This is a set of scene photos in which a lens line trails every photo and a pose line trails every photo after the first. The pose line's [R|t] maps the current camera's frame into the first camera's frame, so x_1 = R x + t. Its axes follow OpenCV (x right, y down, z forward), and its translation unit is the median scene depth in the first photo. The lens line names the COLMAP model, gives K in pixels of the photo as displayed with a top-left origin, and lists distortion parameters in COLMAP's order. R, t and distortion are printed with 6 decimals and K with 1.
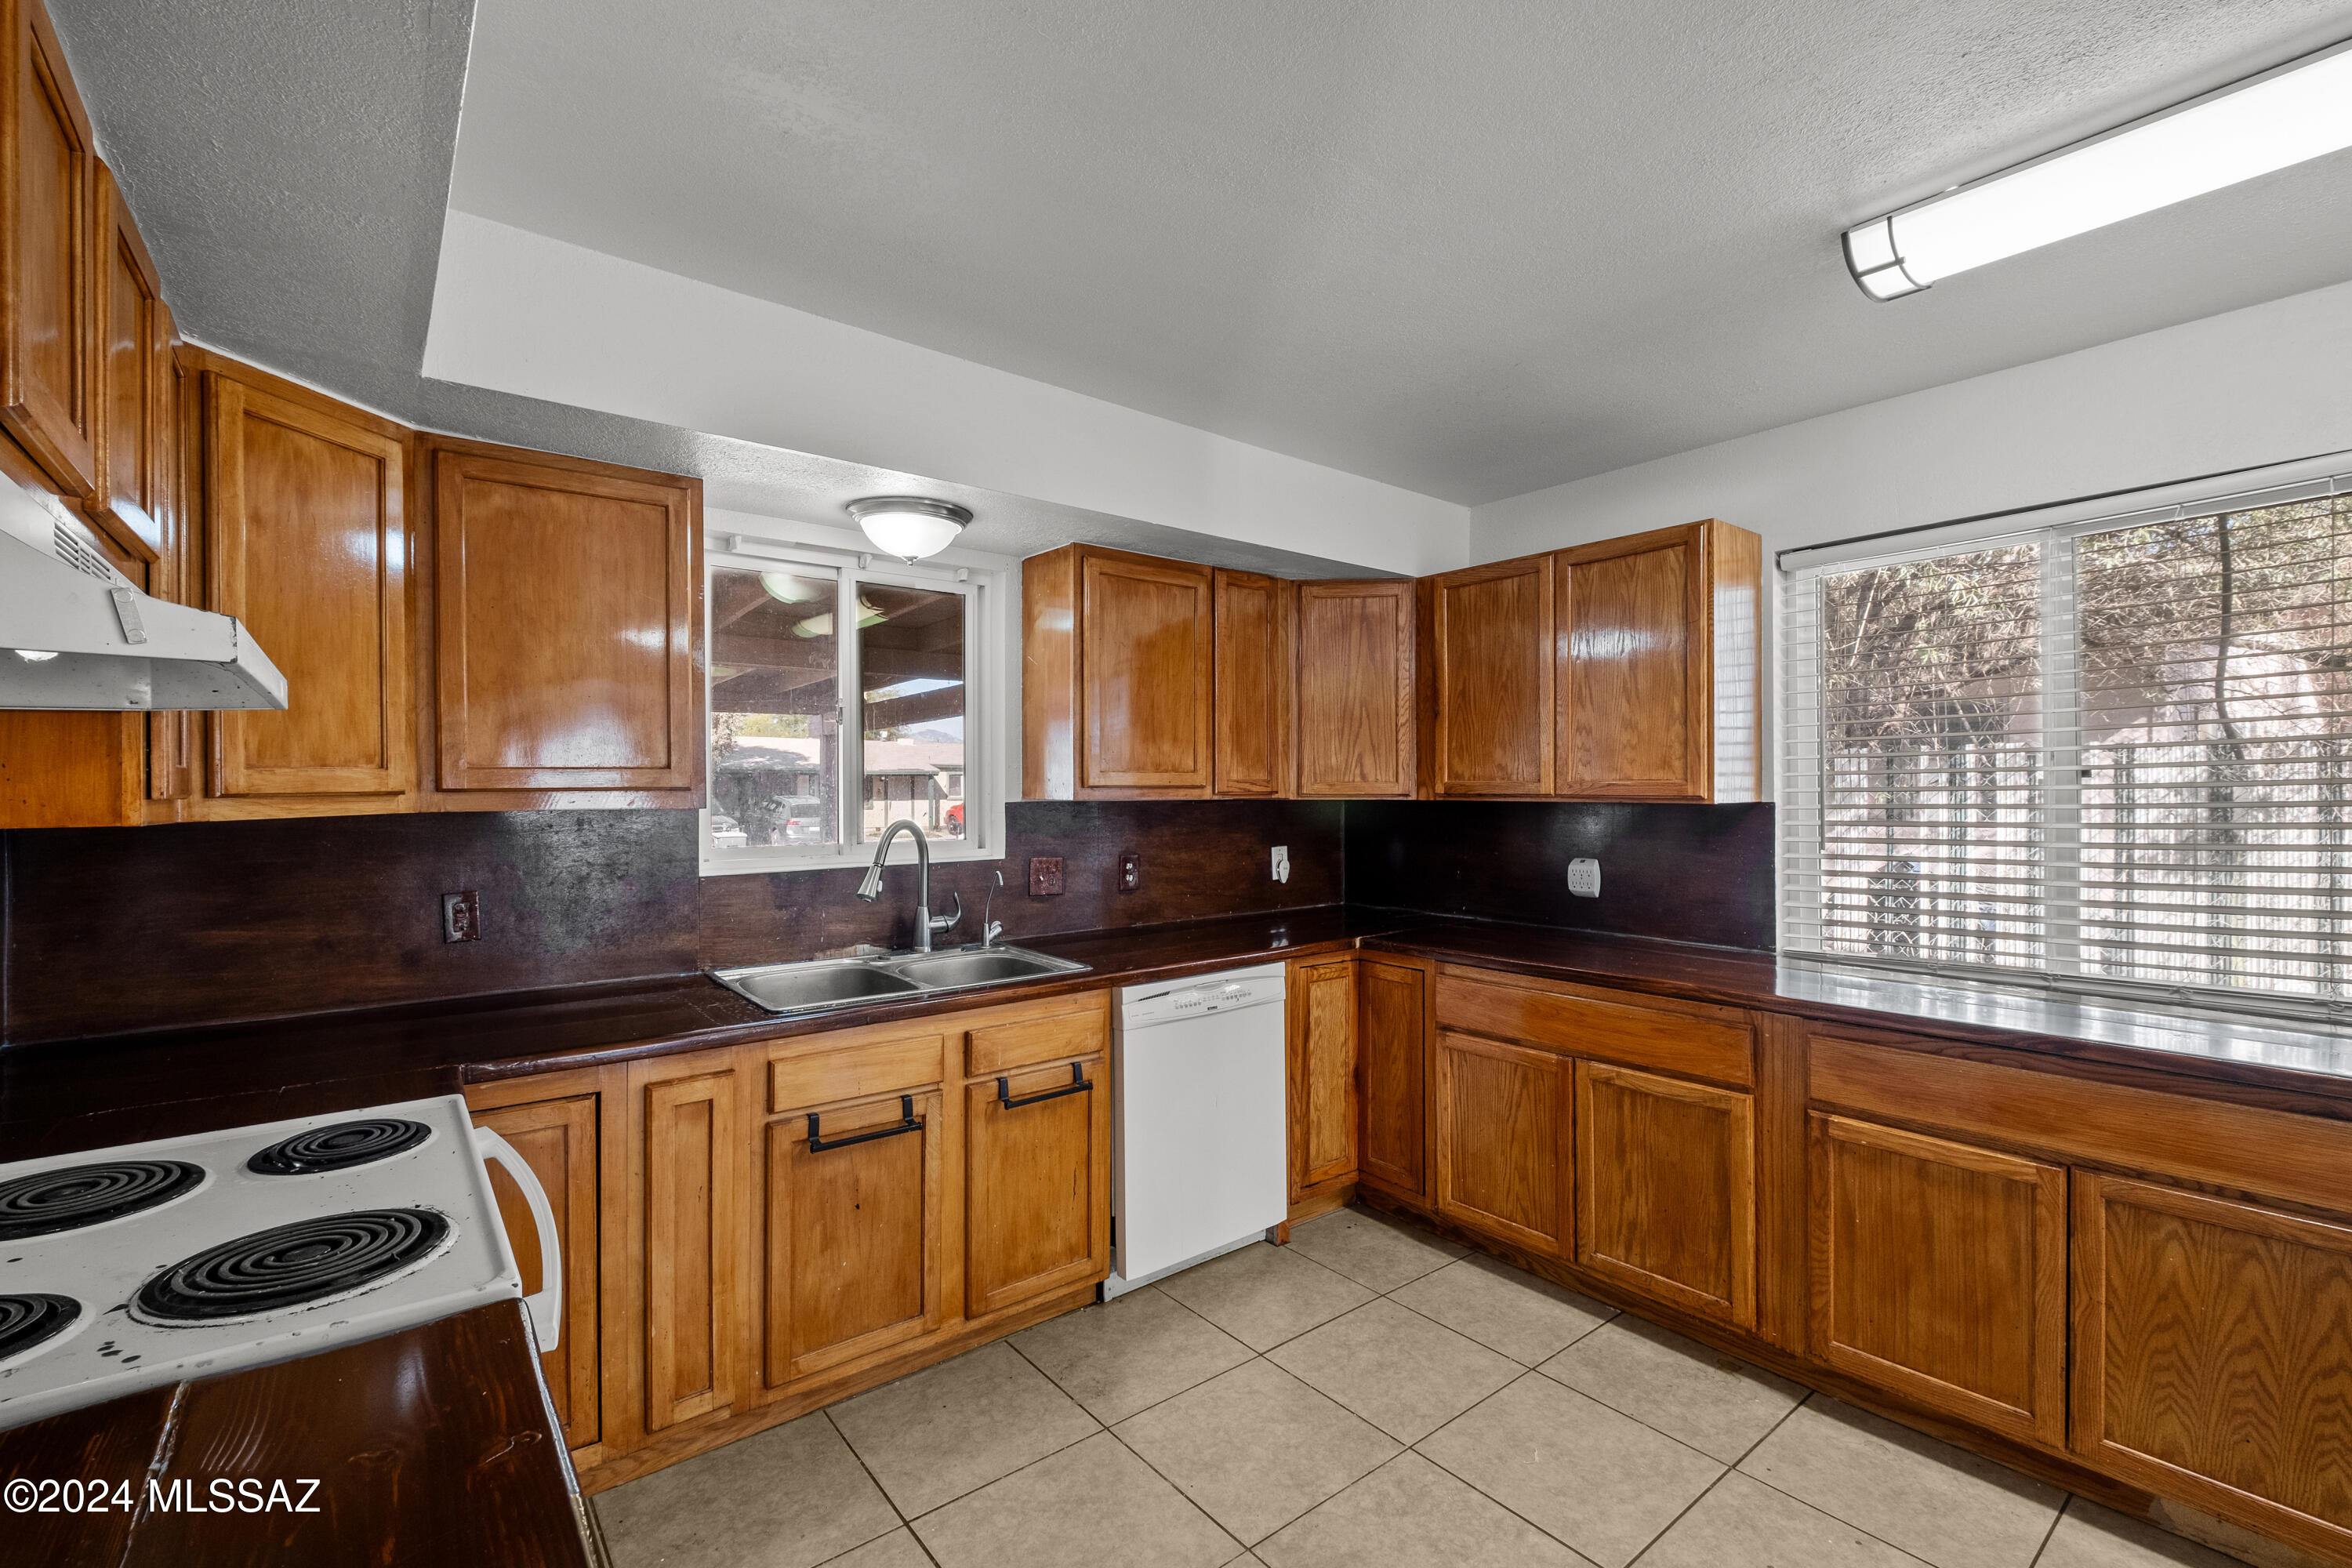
lens RADIAL K [[1009.8, 0, 1176.7], [0, 1009.8, 788.5], [0, 0, 1]] dist [0.001693, -0.006623]
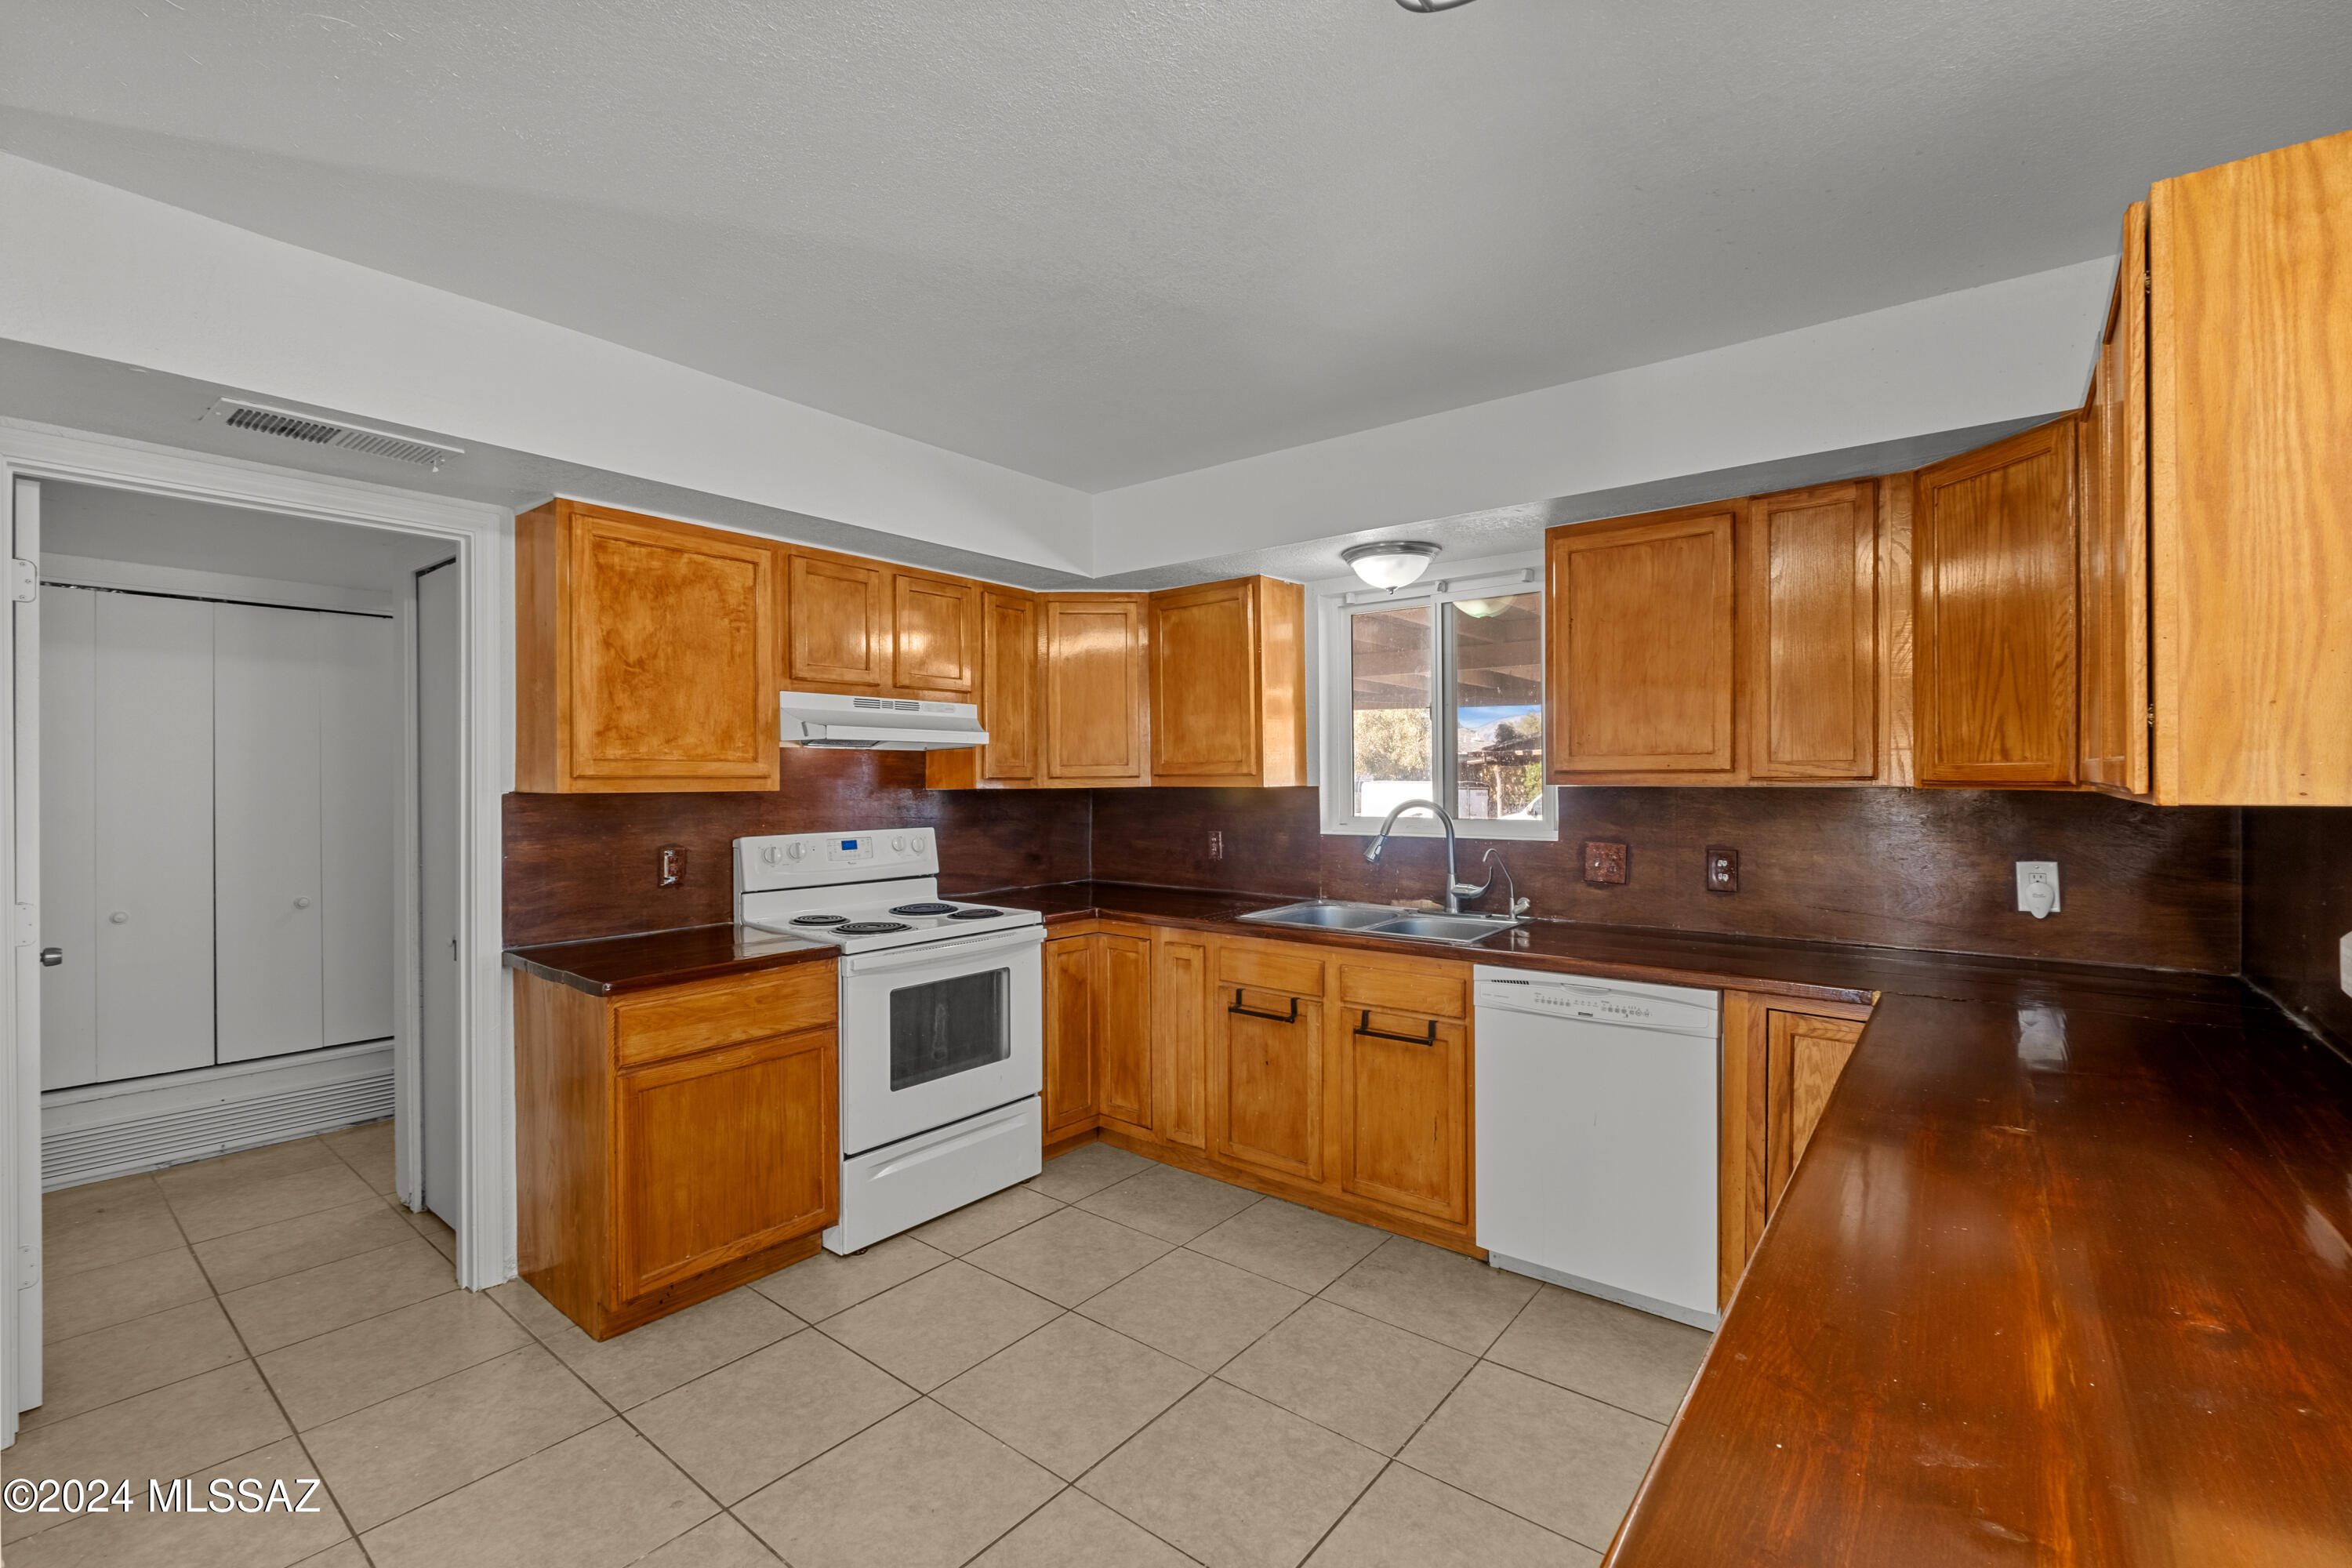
lens RADIAL K [[1003.8, 0, 1183.7], [0, 1003.8, 780.8], [0, 0, 1]] dist [0.005896, -0.006363]
pose [[0.224114, 0.006027, -0.974544, 0.922053], [0.003120, 0.999971, 0.006902, -0.000719], [0.974558, -0.004587, 0.224089, 0.490891]]
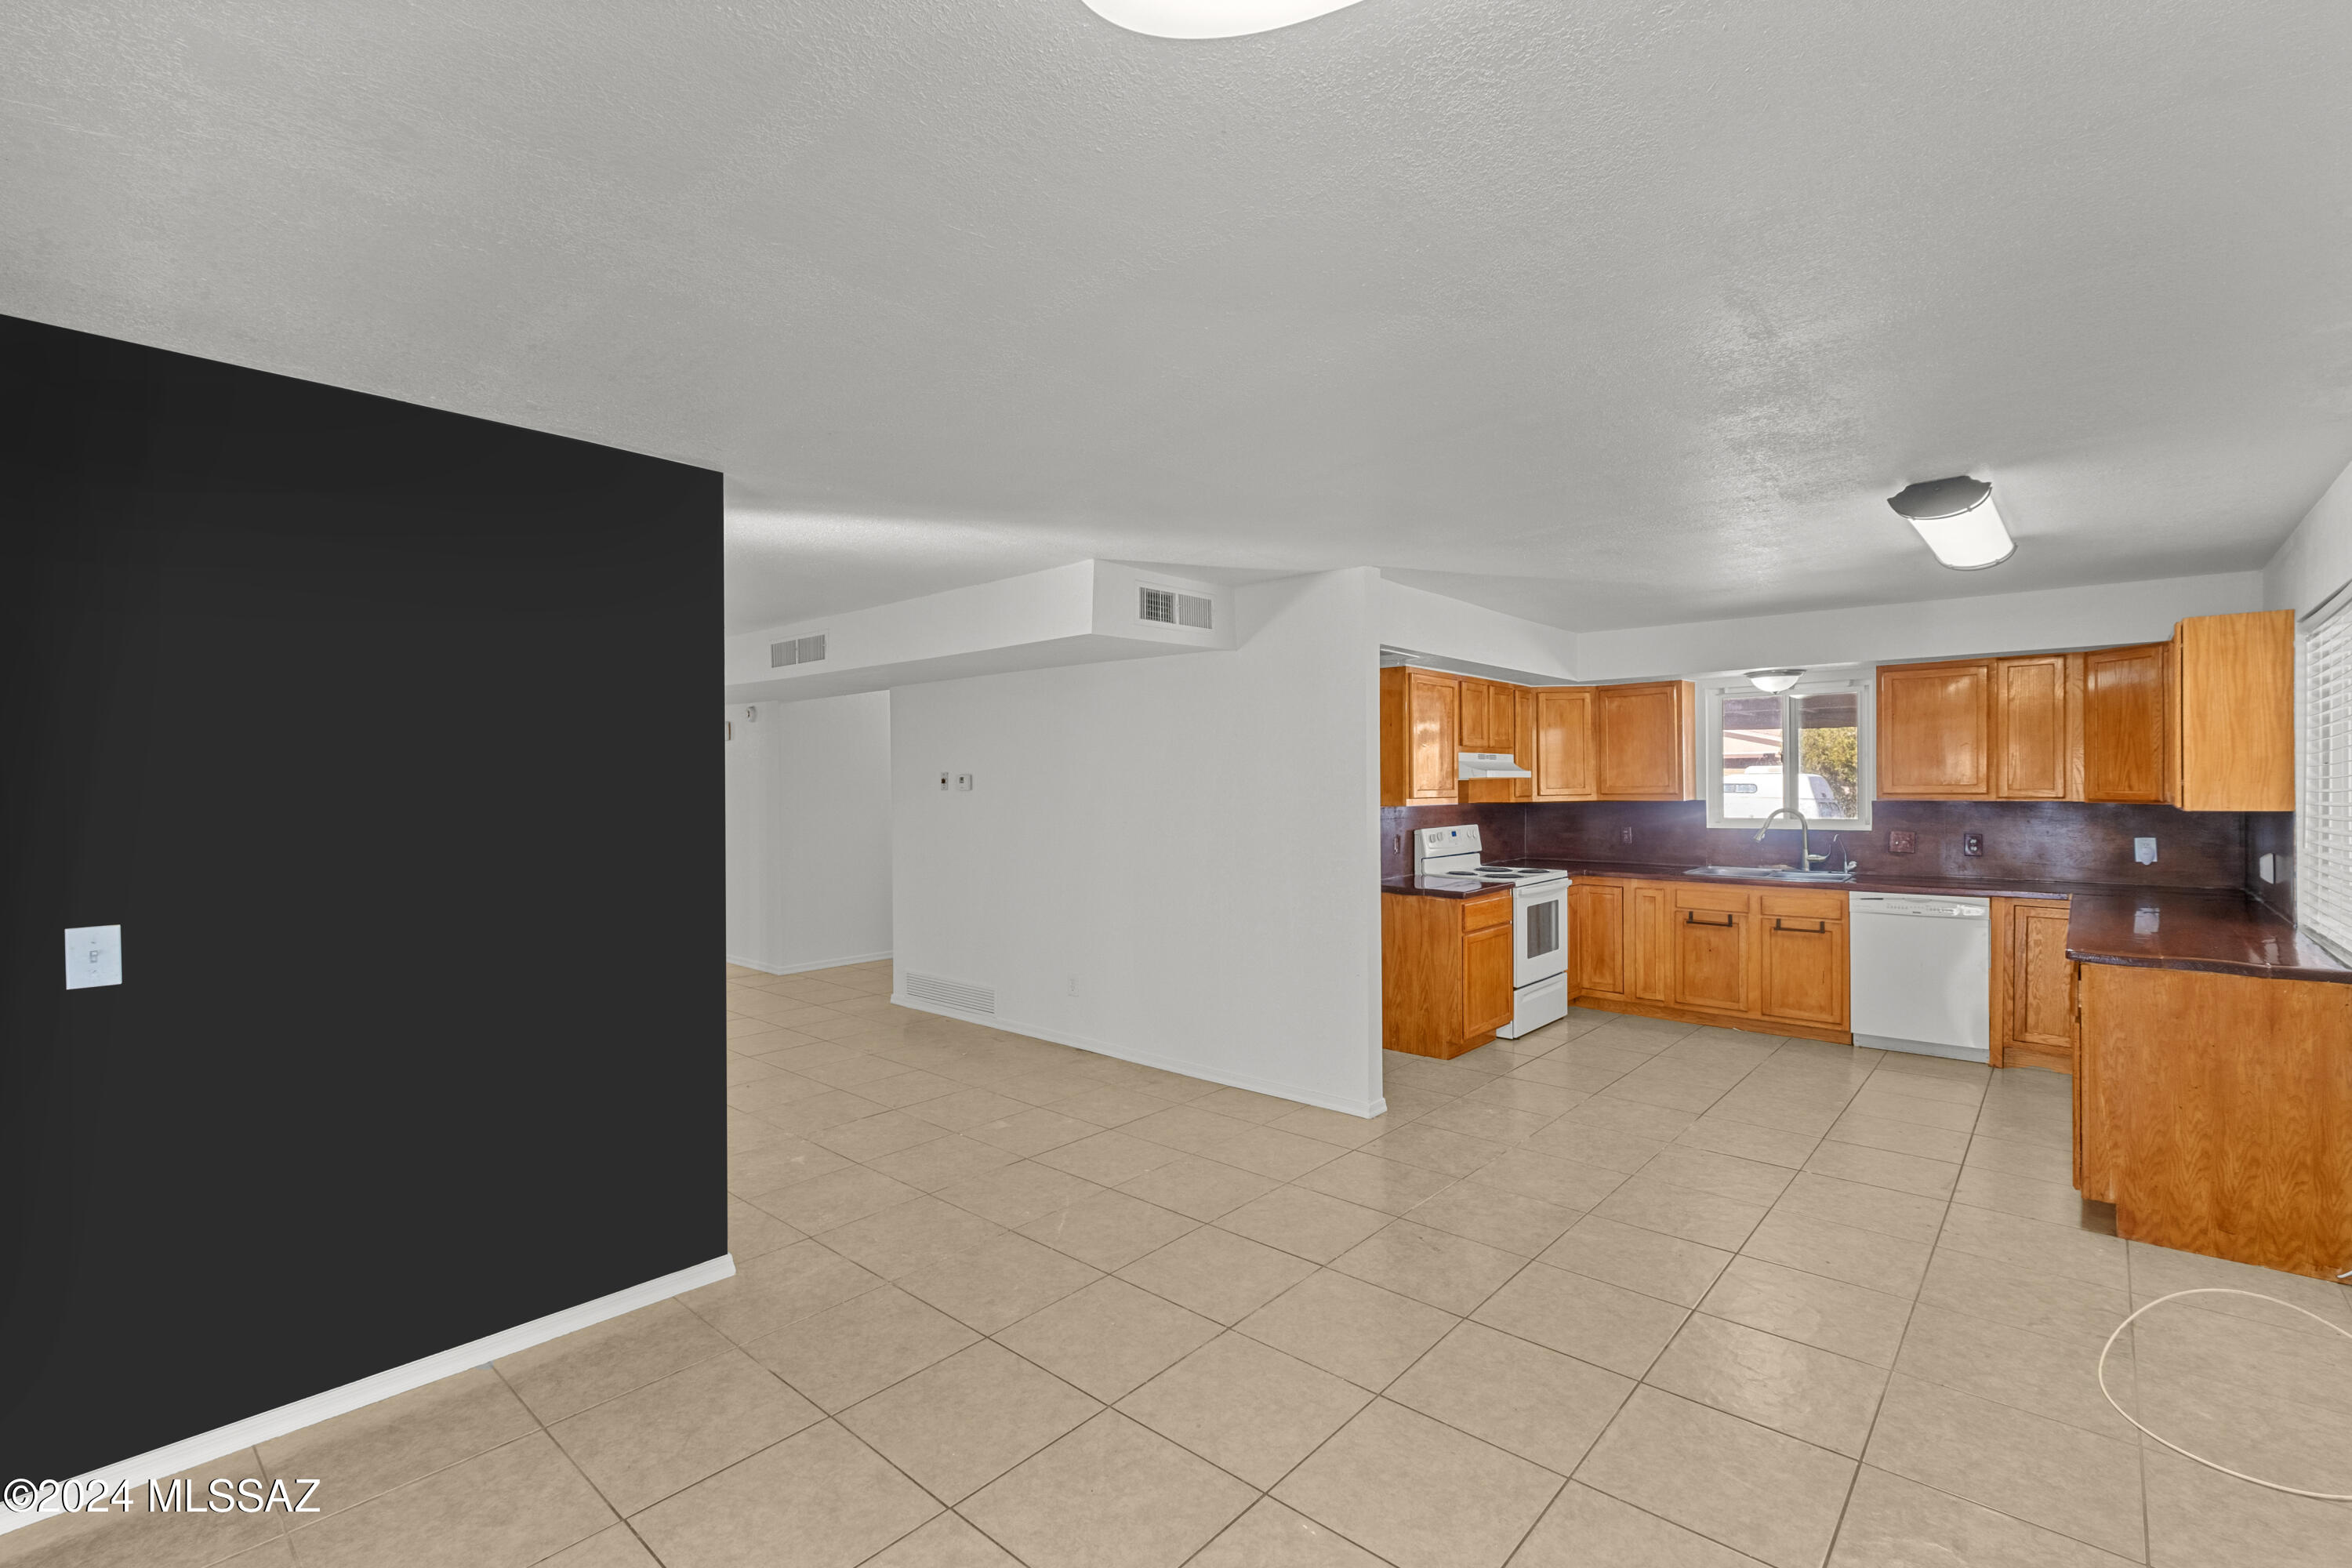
lens RADIAL K [[1016.6, 0, 1166.4], [0, 1016.6, 786.3], [0, 0, 1]] dist [-0.000215, -0.006097]
pose [[0.160786, 0.005759, -0.986972, 1.841904], [0.007362, 0.999948, 0.007034, -0.044827], [0.986962, -0.008397, 0.160735, -0.745698]]
